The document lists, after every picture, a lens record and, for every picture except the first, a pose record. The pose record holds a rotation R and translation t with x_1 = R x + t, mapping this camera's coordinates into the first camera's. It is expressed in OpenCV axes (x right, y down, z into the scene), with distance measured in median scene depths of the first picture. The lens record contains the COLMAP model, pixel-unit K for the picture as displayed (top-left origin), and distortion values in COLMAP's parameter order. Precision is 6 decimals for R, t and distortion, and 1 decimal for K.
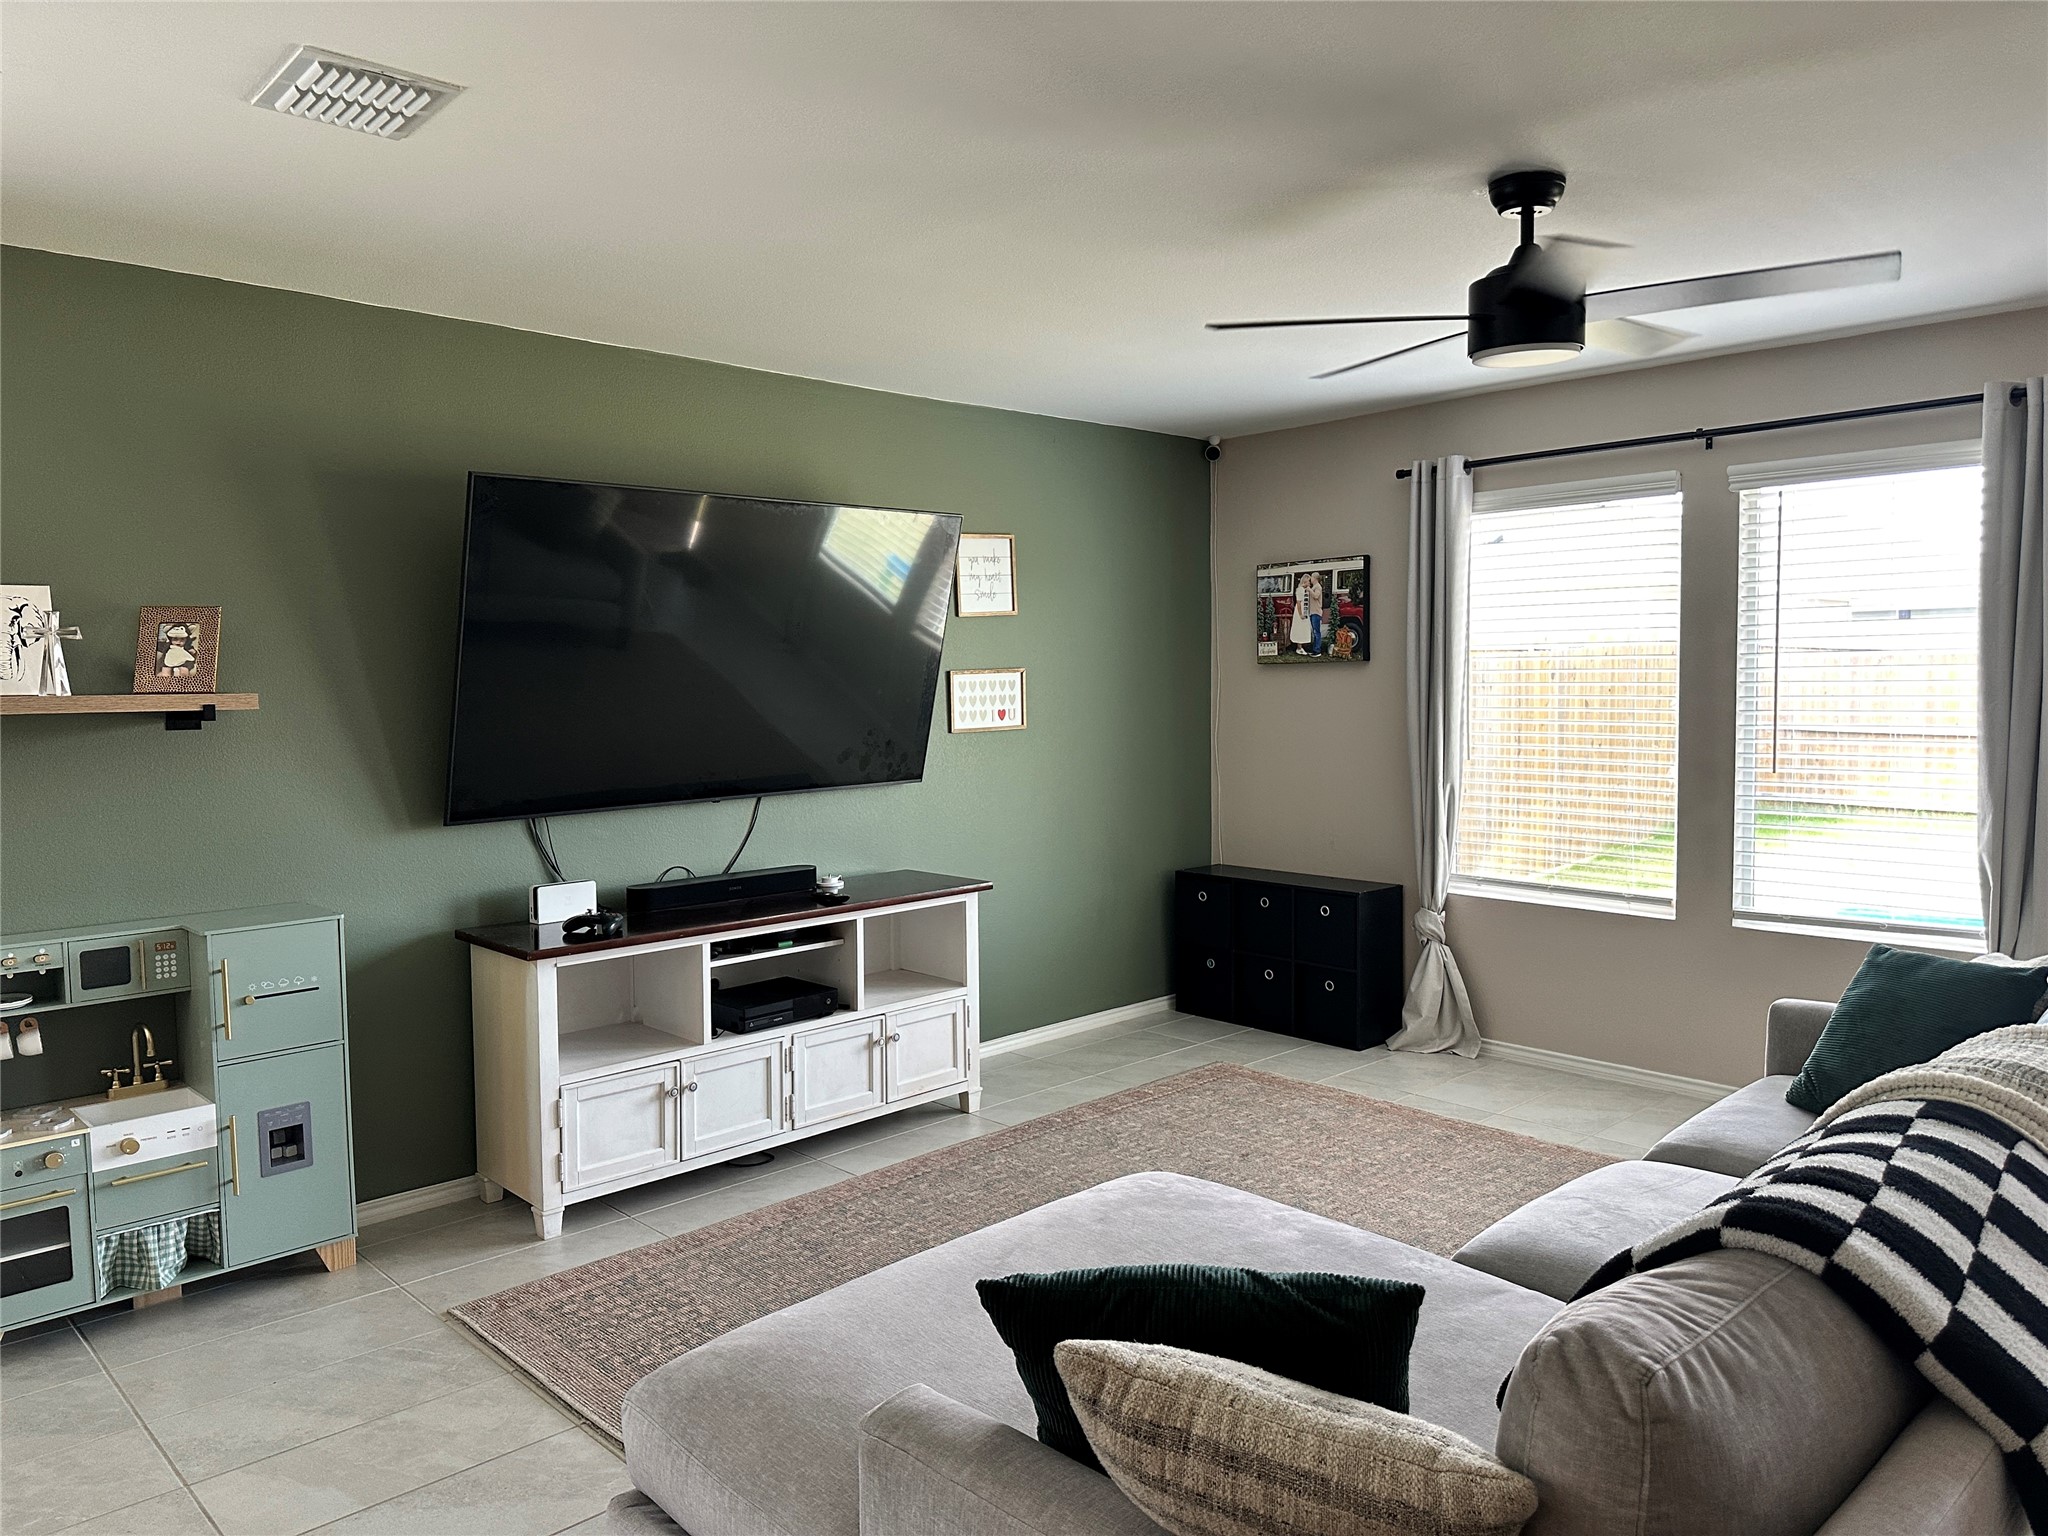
lens RADIAL K [[1427.3, 0, 1024.0], [0, 1427.3, 768.0], [0, 0, 1]] dist [0.129588, -0.200841]
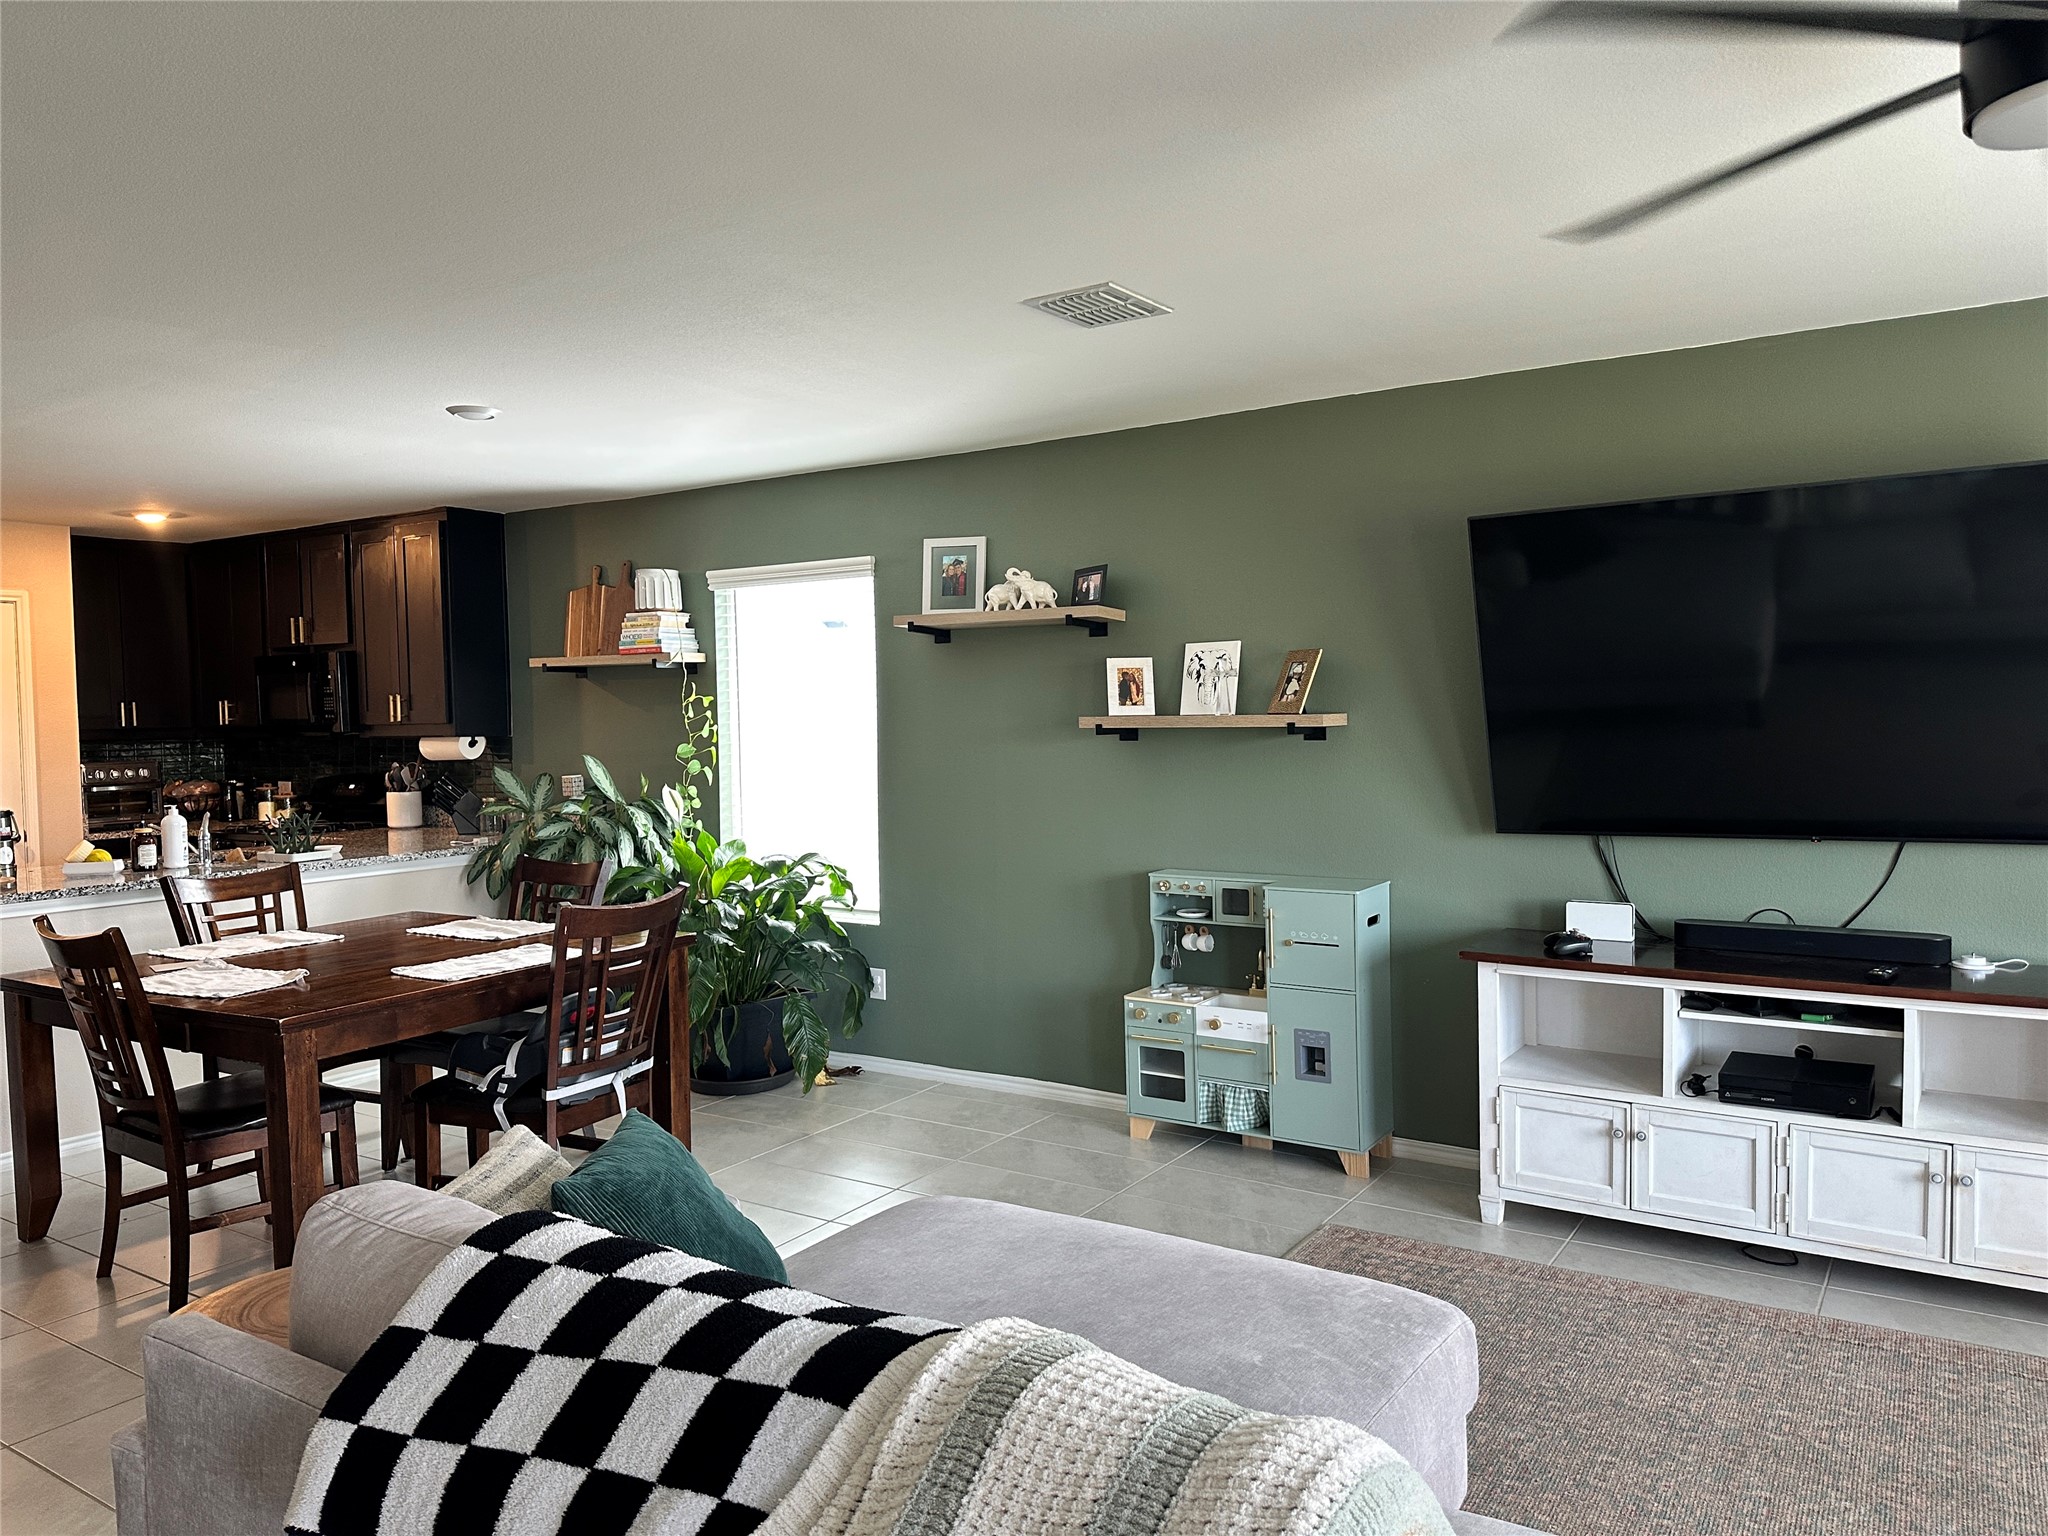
lens RADIAL K [[1427.3, 0, 1024.0], [0, 1427.3, 768.0], [0, 0, 1]] dist [0.129588, -0.200841]
pose [[0.218109, 0.052389, -0.974517, 0.562807], [-0.045892, 0.998004, 0.043381, -0.038735], [0.974845, 0.035260, 0.220078, 0.371515]]
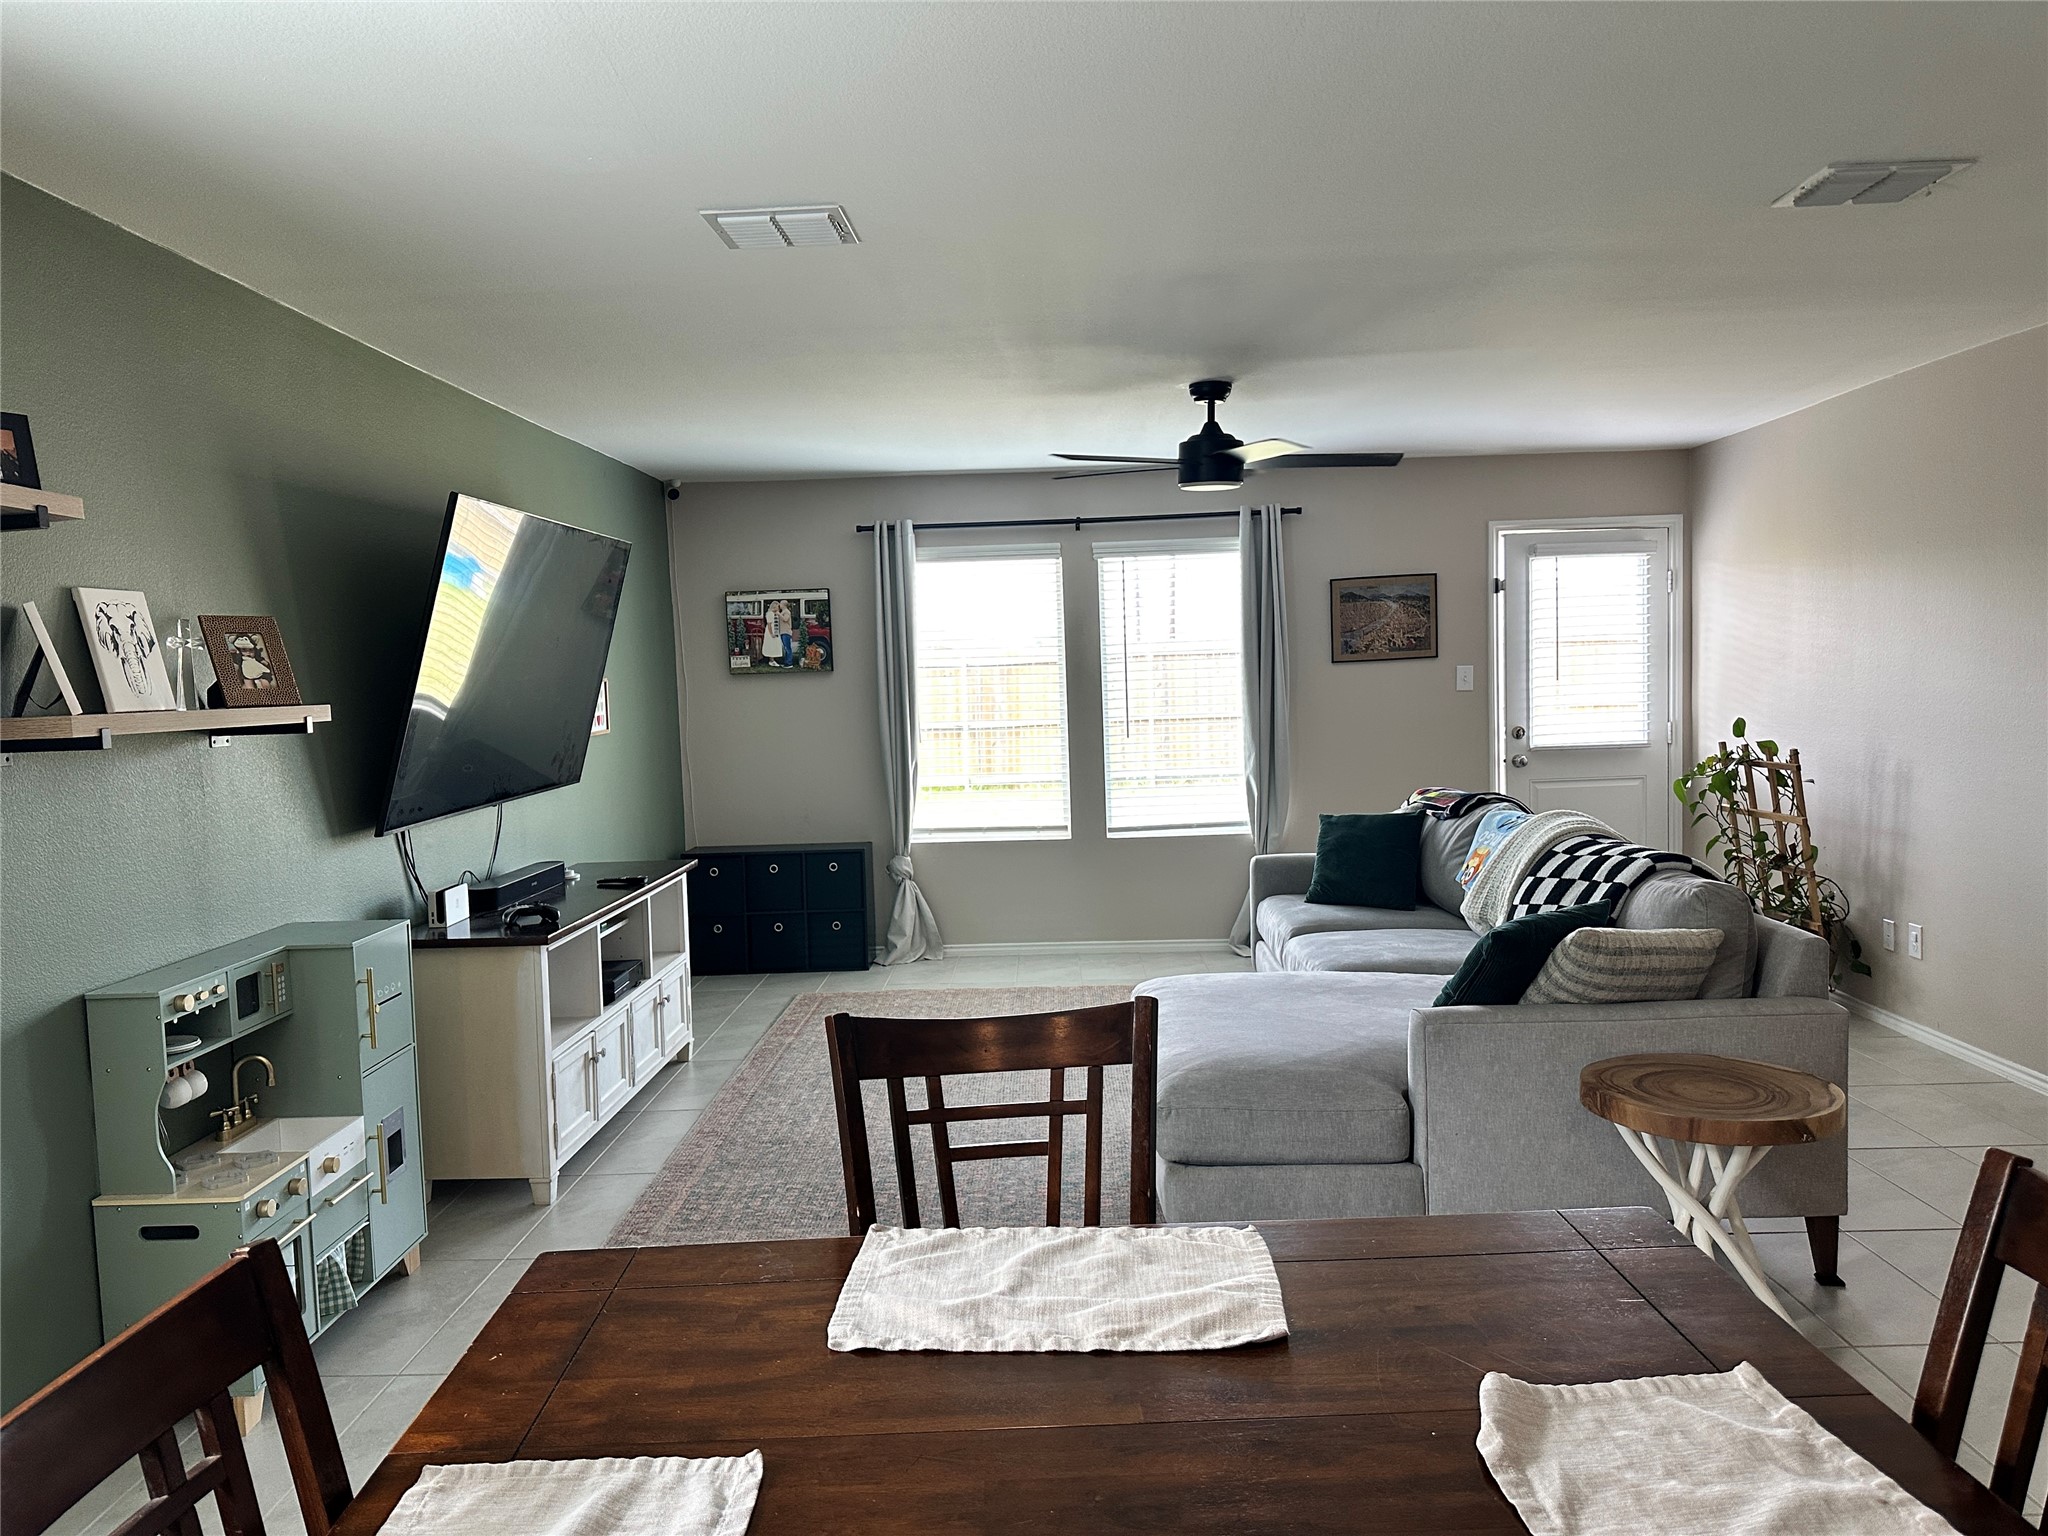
lens RADIAL K [[1427.3, 0, 1024.0], [0, 1427.3, 768.0], [0, 0, 1]] dist [0.129588, -0.200841]
pose [[0.703497, -0.057073, 0.708403, -0.750399], [0.067121, 0.997650, 0.013720, 0.007908], [-0.707522, 0.037897, 0.705675, -0.023843]]
